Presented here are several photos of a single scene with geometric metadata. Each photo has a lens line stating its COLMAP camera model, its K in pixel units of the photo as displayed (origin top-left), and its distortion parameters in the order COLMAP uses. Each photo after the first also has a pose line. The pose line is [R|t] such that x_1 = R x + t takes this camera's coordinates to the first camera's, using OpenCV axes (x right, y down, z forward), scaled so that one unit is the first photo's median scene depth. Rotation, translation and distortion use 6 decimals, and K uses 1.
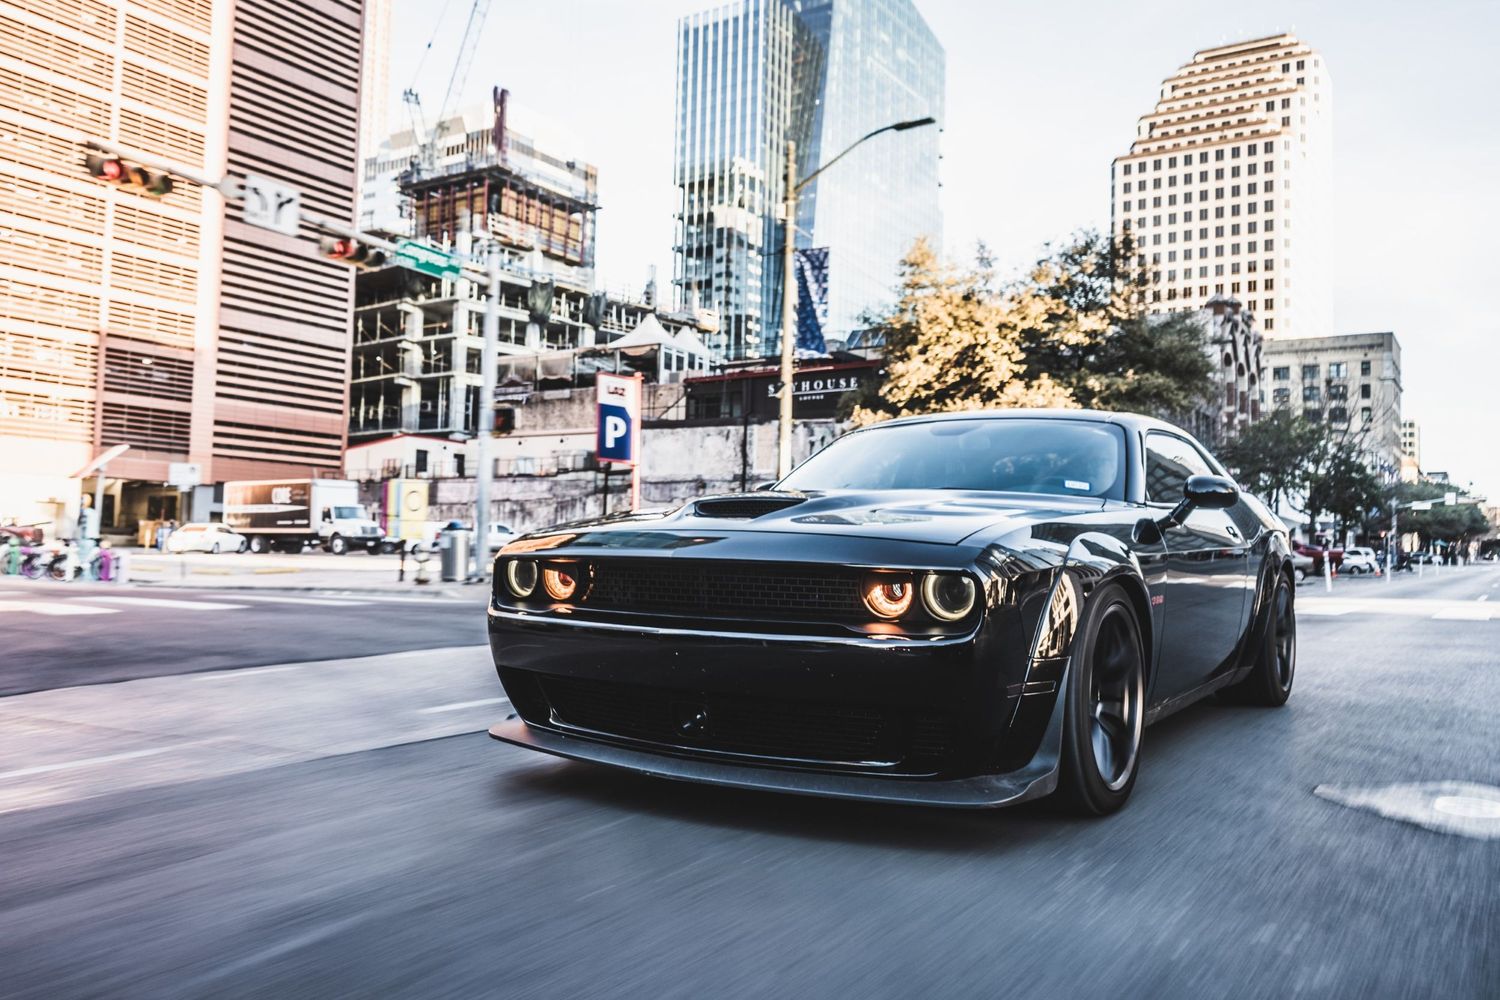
lens RADIAL K [[1211.5, 0, 762.4], [0, 1211.5, 500.5], [0, 0, 1]] dist [0.019868, -0.018937]
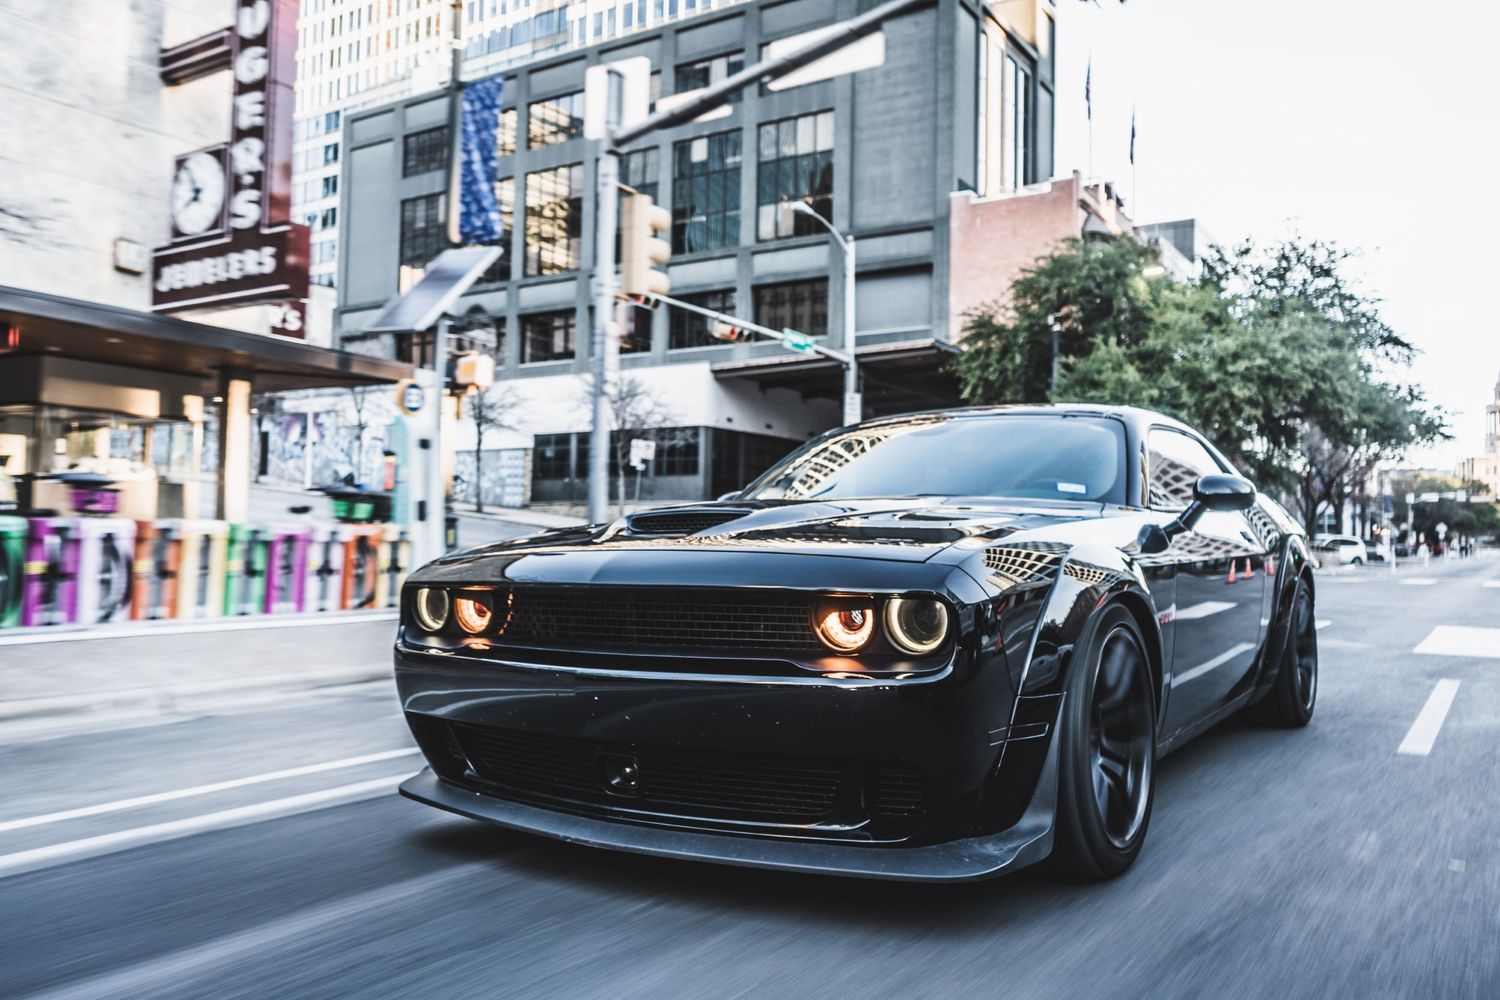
lens RADIAL K [[1211.5, 0, 760.7], [0, 1211.5, 500.5], [0, 0, 1]] dist [0.019868, -0.018937]
pose [[0.999764, -0.021604, -0.002252, 0.044519], [0.021582, 0.999723, -0.009411, -0.000173], [0.002455, 0.009360, 0.999953, 0.147894]]
